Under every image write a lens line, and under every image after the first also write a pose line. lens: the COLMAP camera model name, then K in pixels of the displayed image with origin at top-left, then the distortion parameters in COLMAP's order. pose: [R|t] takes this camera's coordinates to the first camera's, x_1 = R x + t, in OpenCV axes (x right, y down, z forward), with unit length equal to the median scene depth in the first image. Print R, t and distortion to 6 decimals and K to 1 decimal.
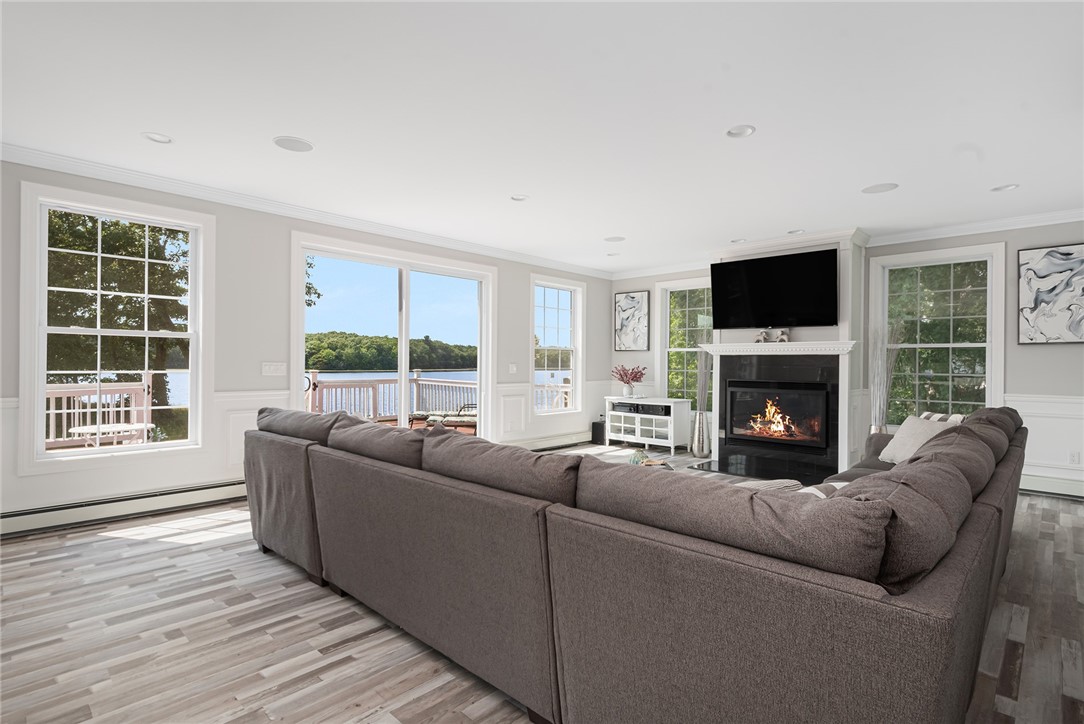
lens RADIAL K [[520.9, 0, 550.2], [0, 520.9, 359.4], [0, 0, 1]] dist [0.003264, 0.000007]
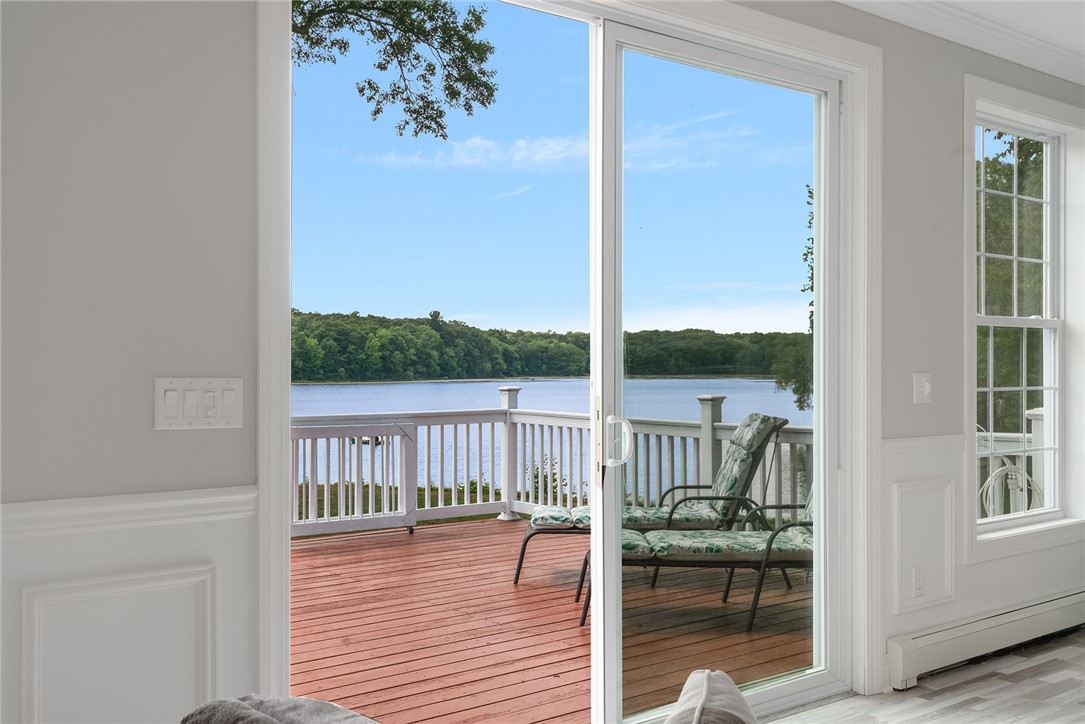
lens RADIAL K [[1079.8, 0, 542.5], [0, 1079.8, 362.0], [0, 0, 1]] dist [0.009362, 0.006613]
pose [[0.991486, -0.006532, -0.130050, -0.212959], [0.006943, 0.999972, 0.002705, -0.001165], [0.130029, -0.003585, 0.991504, 0.361818]]
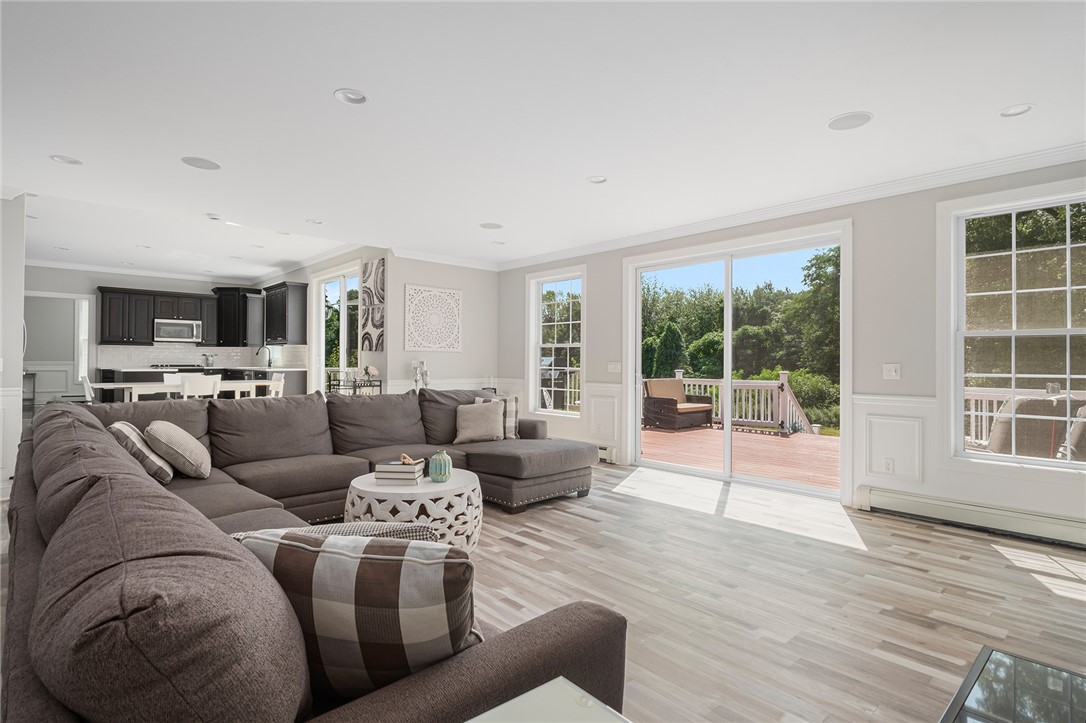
lens RADIAL K [[568.8, 0, 543.0], [0, 568.8, 361.5], [0, 0, 1]] dist [0.000855, 0.000005]
pose [[-0.057462, -0.005595, -0.998332, 0.640481], [0.002690, 0.999980, -0.005759, 0.008320], [0.998344, -0.003016, -0.057446, 0.641023]]
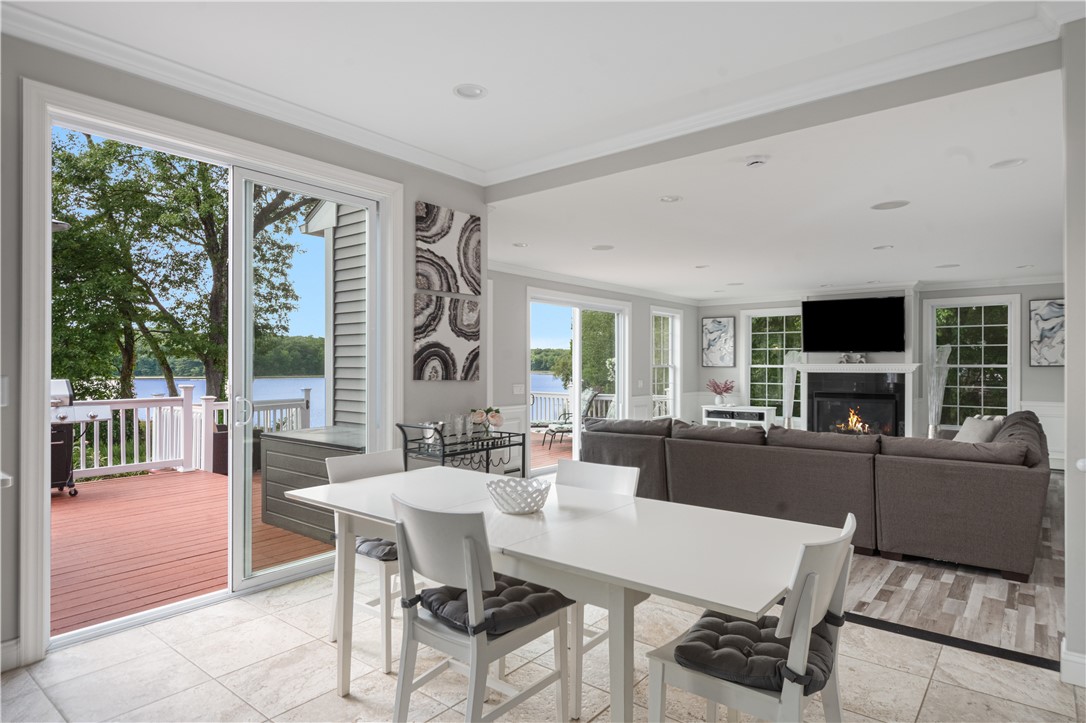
lens RADIAL K [[598.9, 0, 543.0], [0, 598.9, 361.5], [0, 0, 1]] dist [-0.000149, 0.000095]
pose [[0.996677, -0.006580, 0.081194, -0.424754], [0.006501, 0.999978, 0.001239, -0.039606], [-0.081200, -0.000707, 0.996698, -0.395206]]
